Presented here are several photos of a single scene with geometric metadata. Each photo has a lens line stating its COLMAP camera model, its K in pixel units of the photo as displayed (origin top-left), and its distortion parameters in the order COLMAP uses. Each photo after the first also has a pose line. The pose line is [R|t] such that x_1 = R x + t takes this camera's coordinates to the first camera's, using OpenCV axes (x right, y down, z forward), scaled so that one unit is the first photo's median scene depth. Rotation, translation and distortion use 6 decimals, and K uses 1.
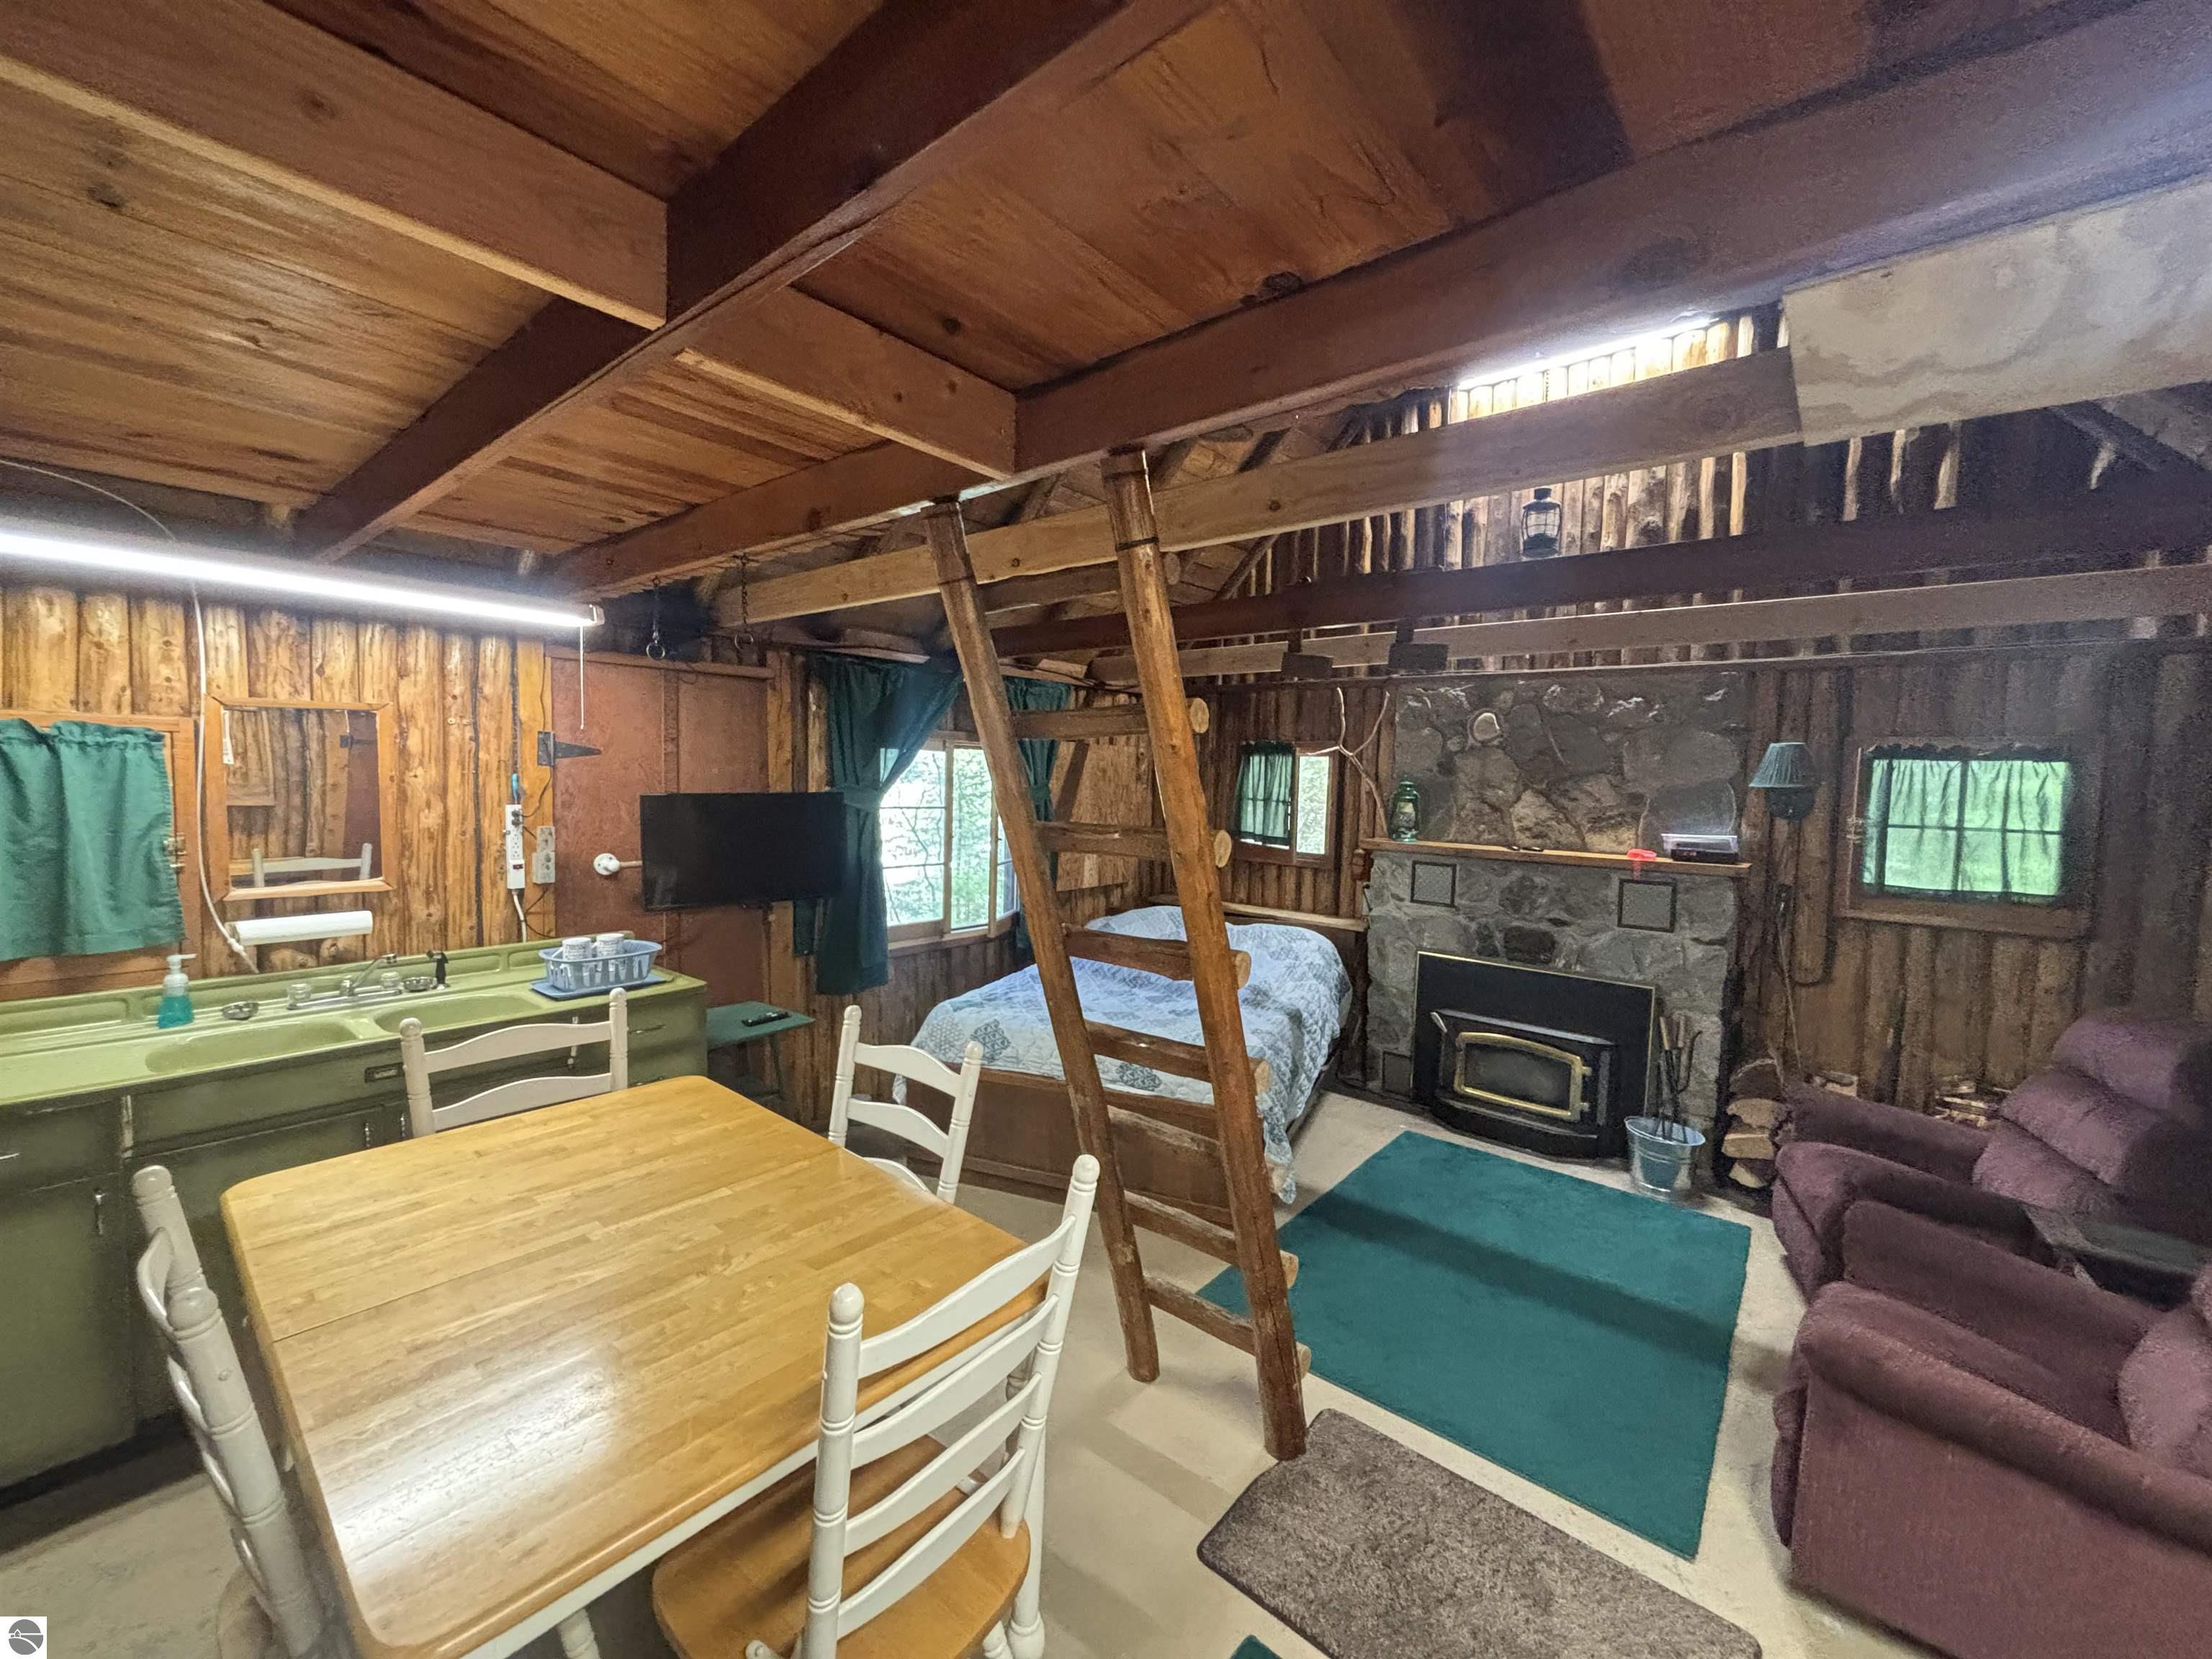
lens RADIAL K [[886.6, 0, 1106.0], [0, 886.6, 829.5], [0, 0, 1]] dist [0.002993, 0.000002]
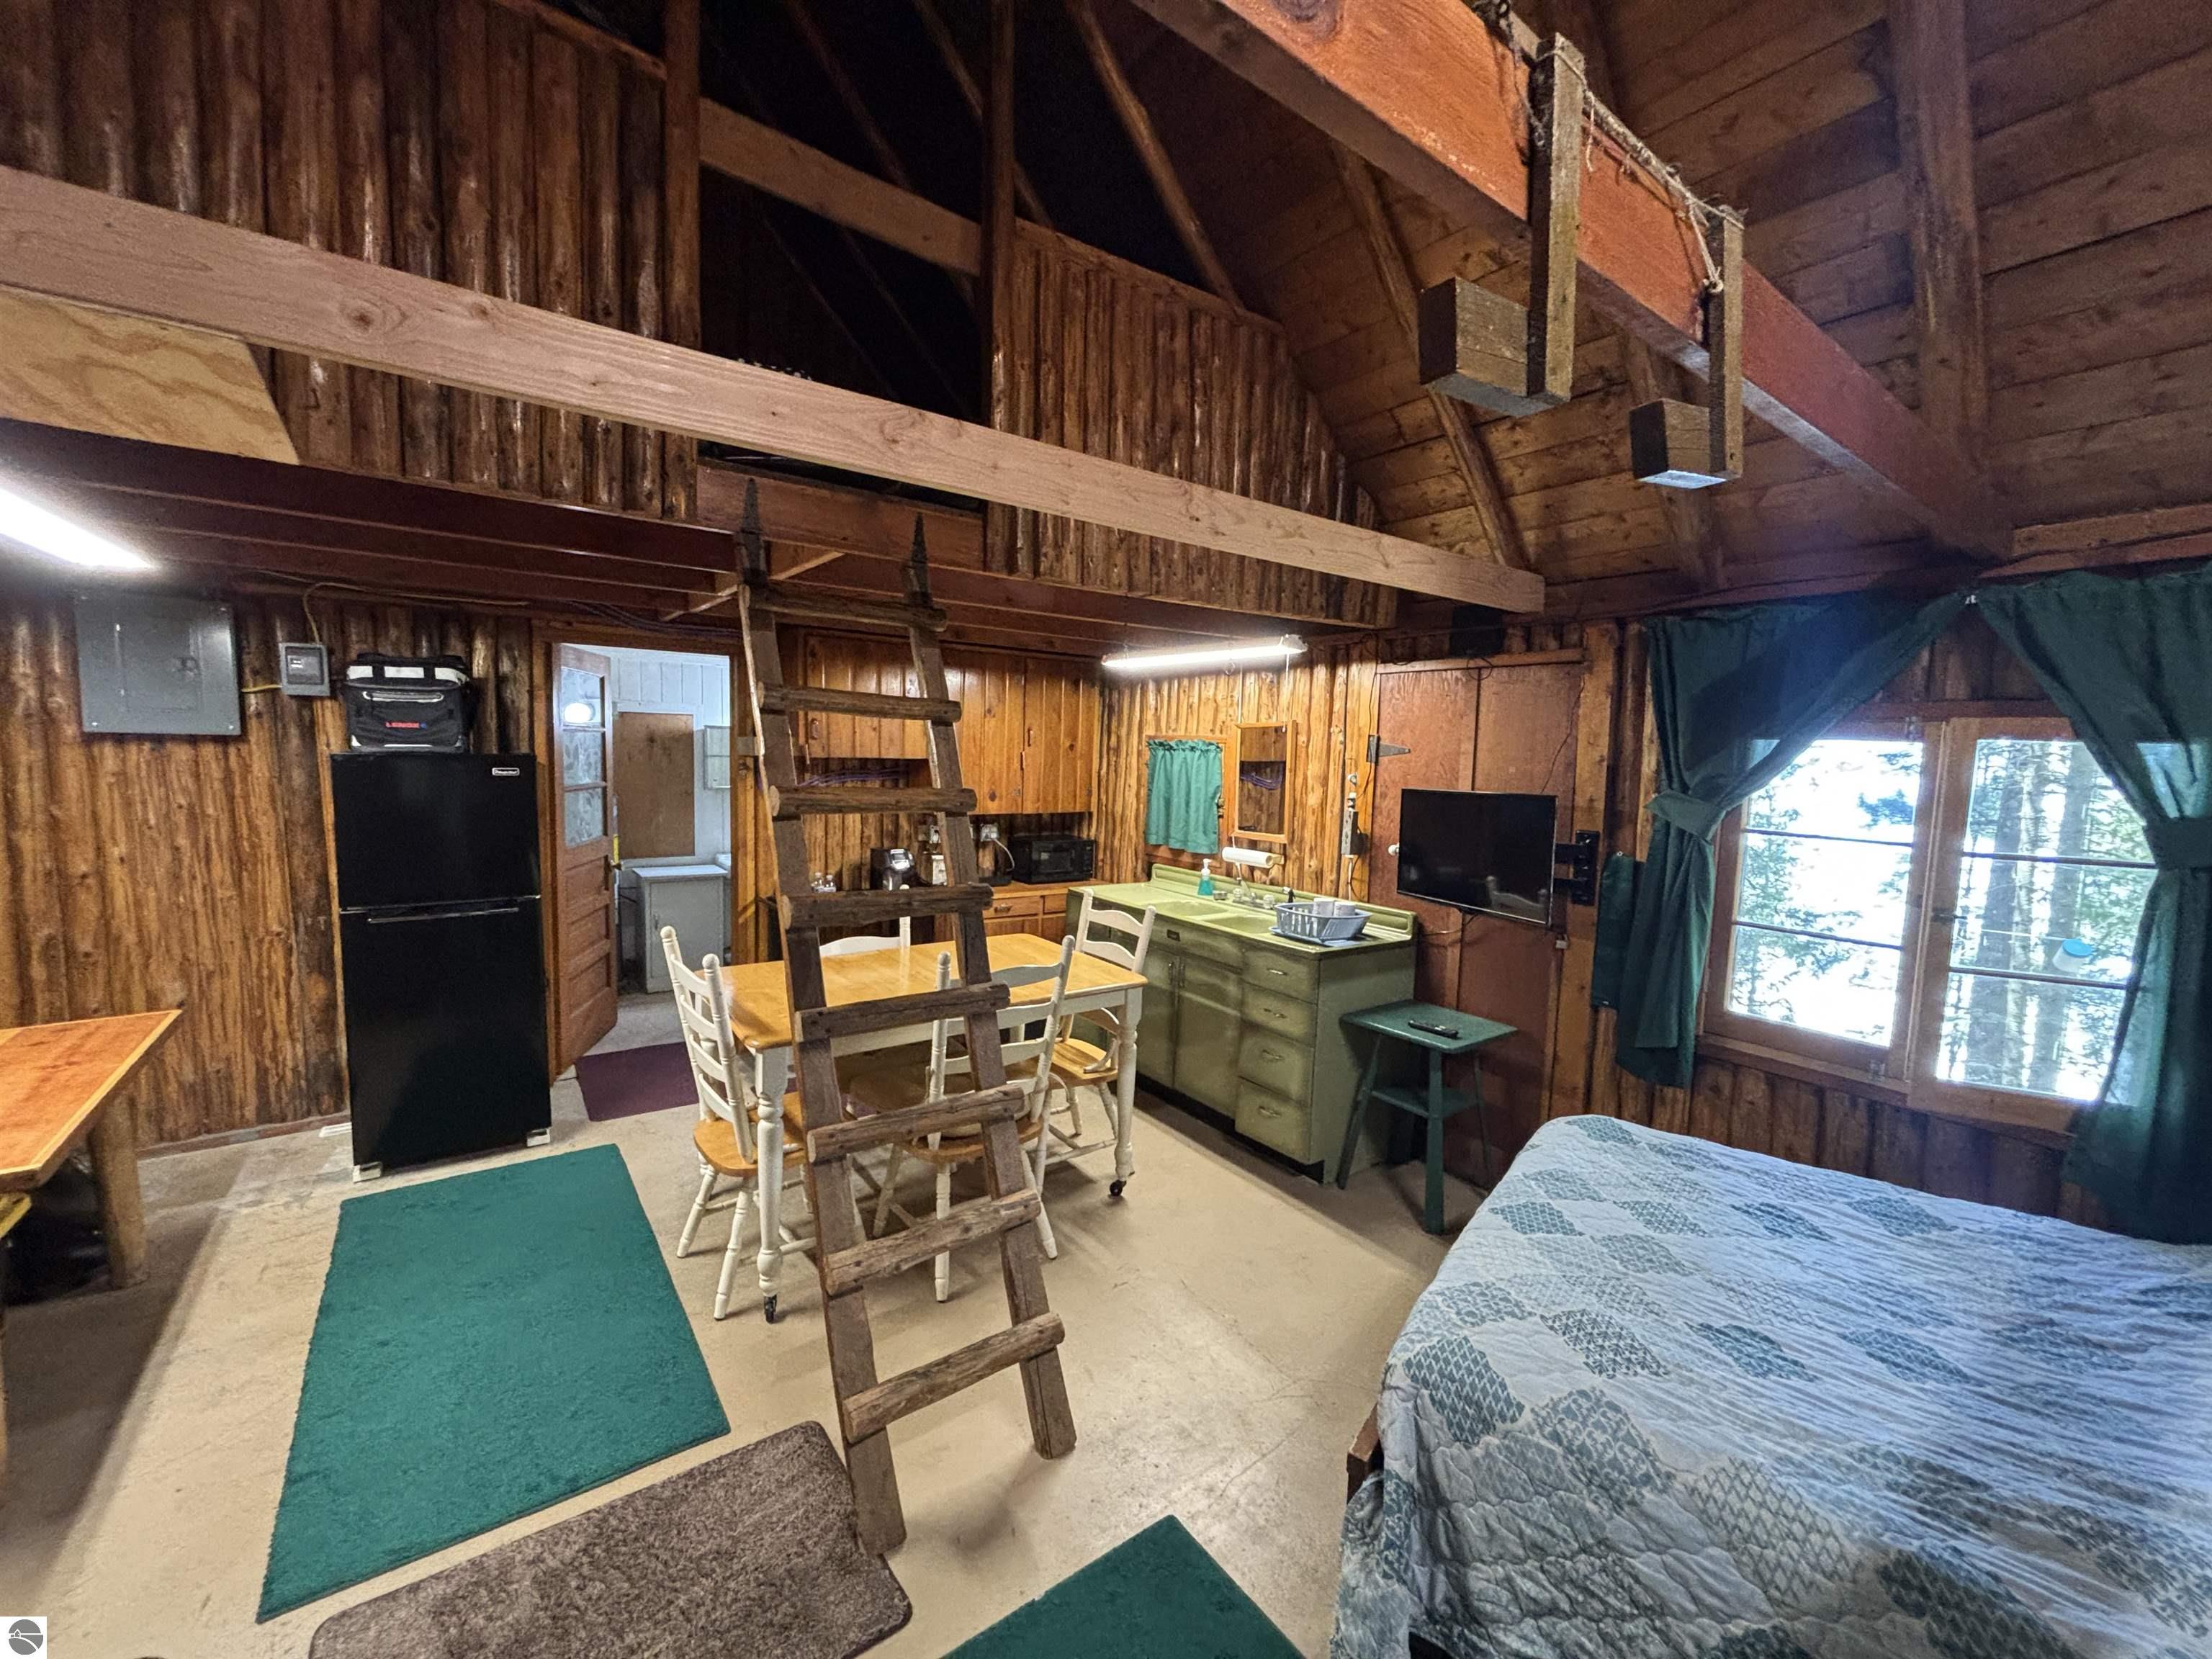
lens RADIAL K [[886.6, 0, 1106.0], [0, 886.6, 829.5], [0, 0, 1]] dist [0.002993, 0.000002]
pose [[-0.234936, 0.057968, -0.970281, 0.512752], [-0.097417, 0.991790, 0.082841, -0.035376], [0.967117, 0.113984, -0.227360, 0.726182]]
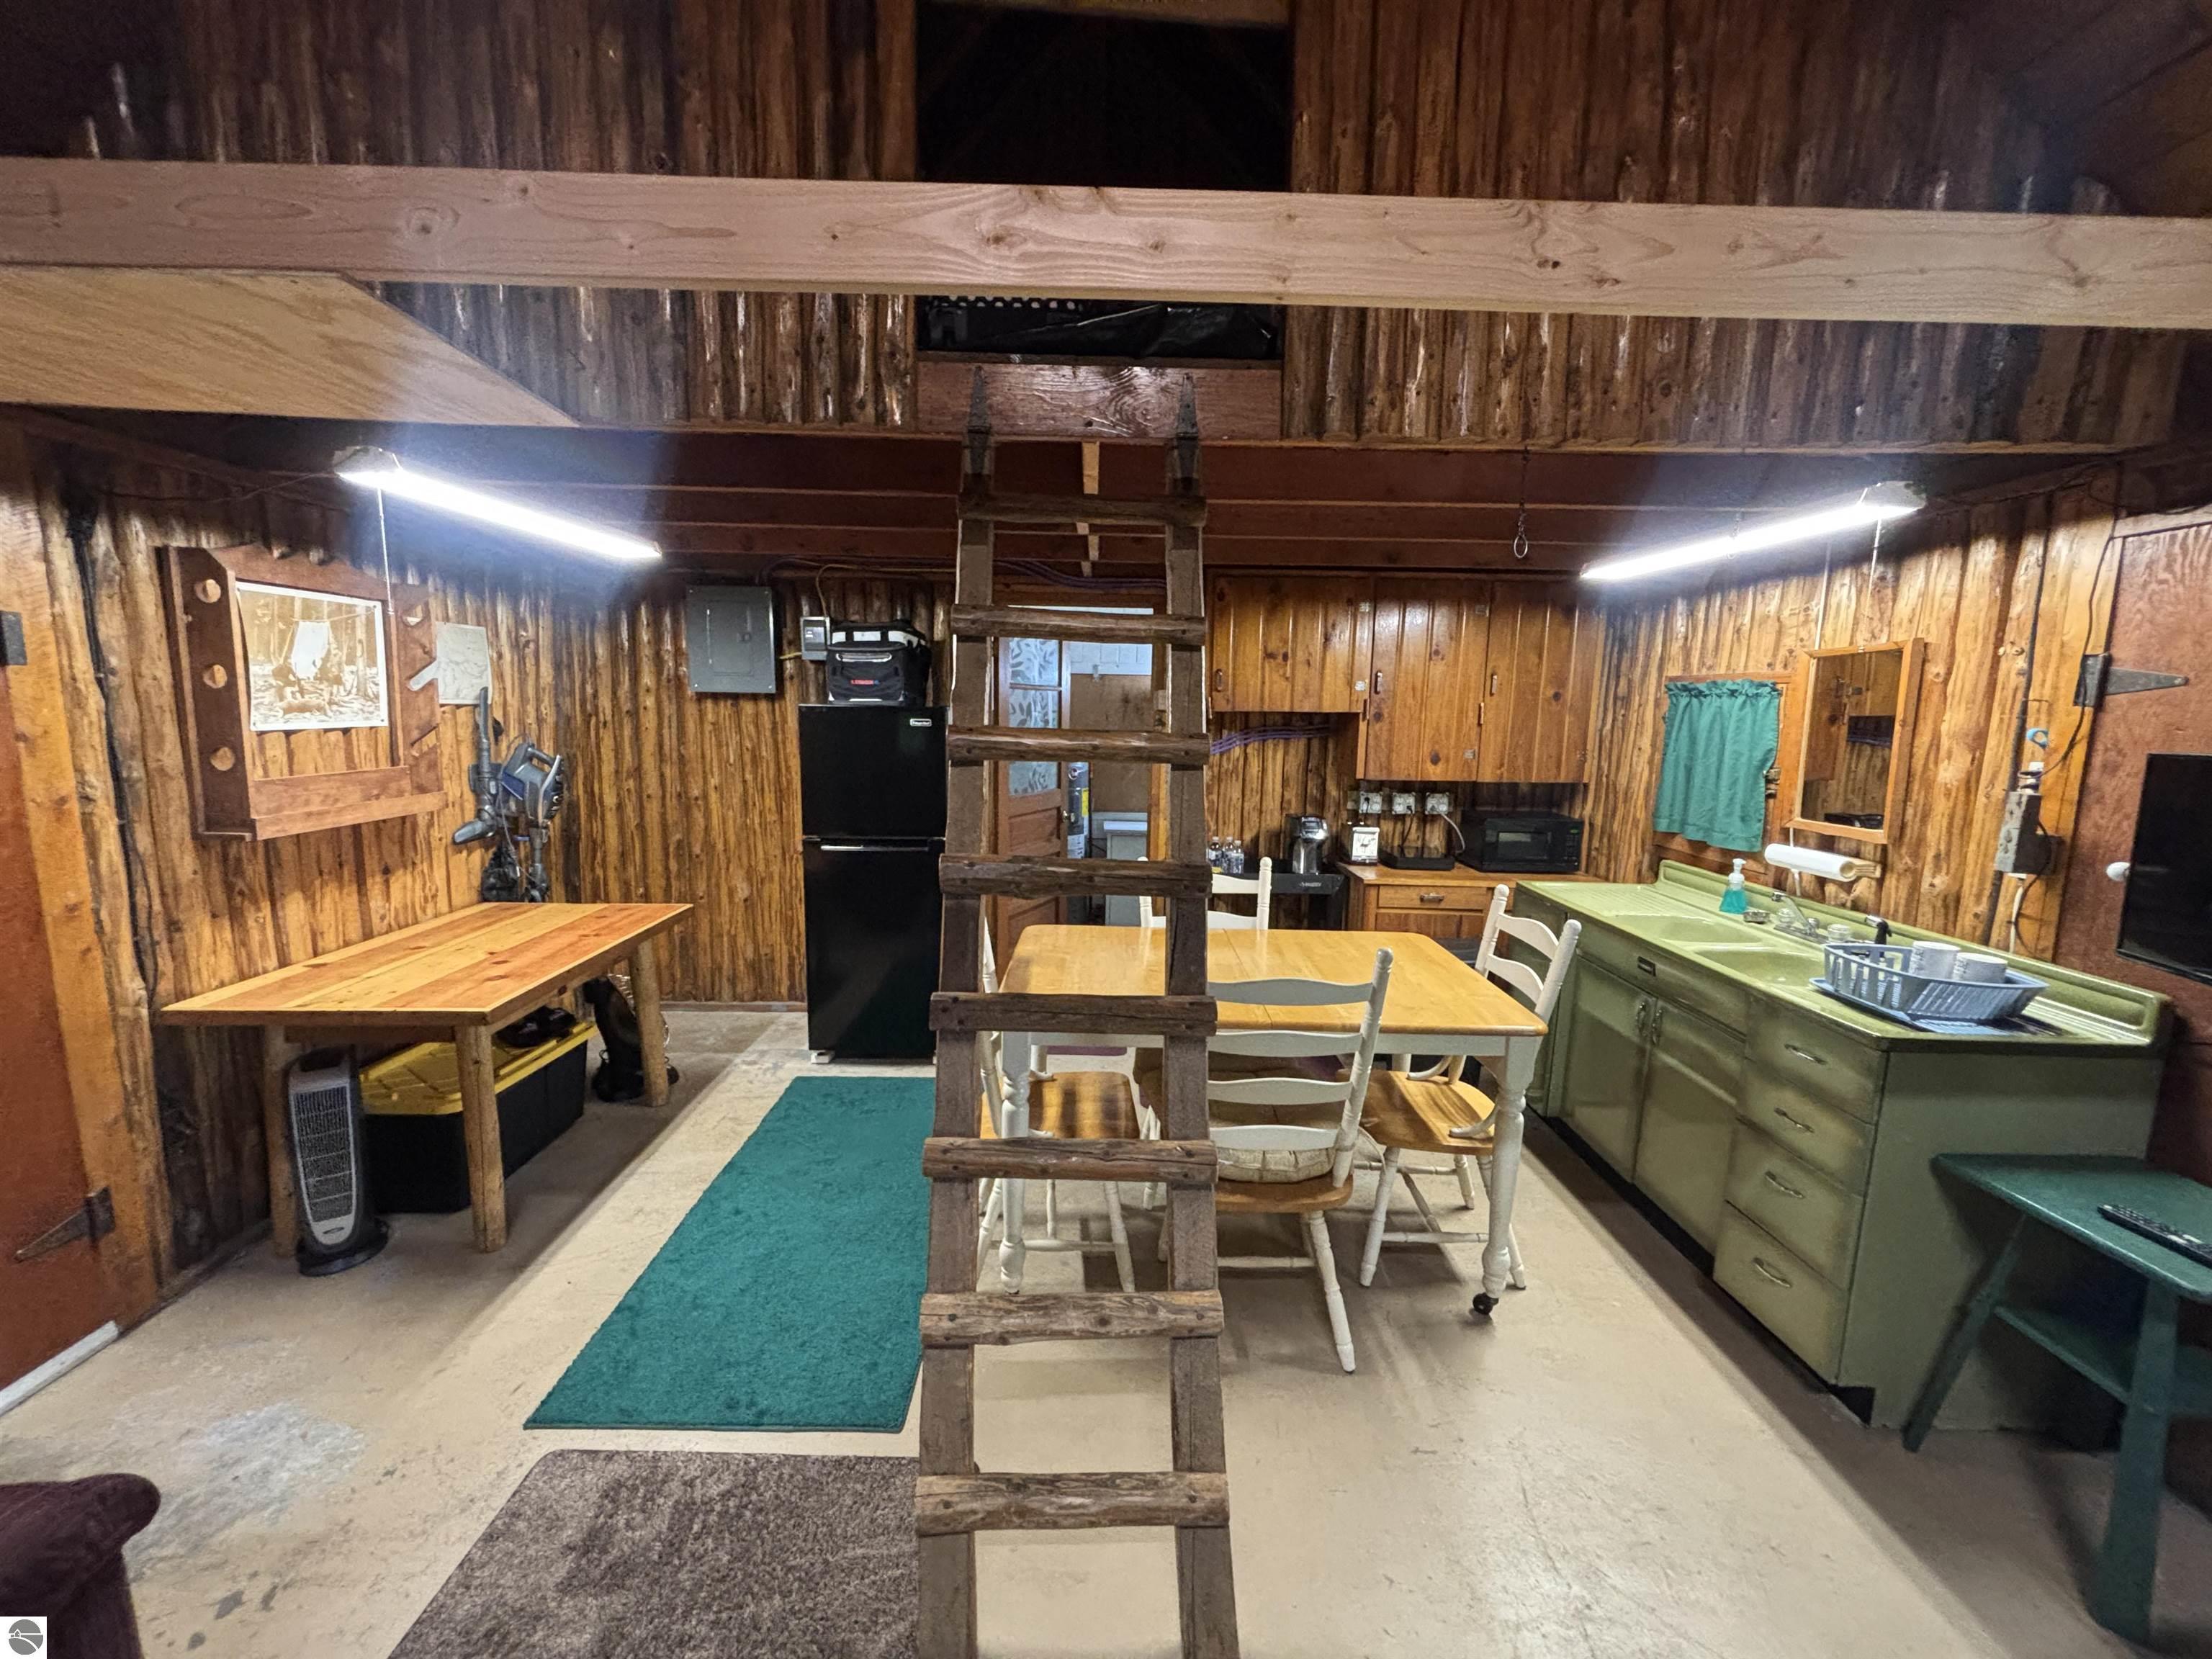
lens RADIAL K [[894.0, 0, 1106.0], [0, 894.0, 829.5], [0, 0, 1]] dist [0.000719, -0.000628]
pose [[-0.756333, 0.054231, -0.651935, 0.287350], [-0.078922, 0.981715, 0.173224, -0.030400], [0.649408, 0.182467, -0.738224, 0.804579]]
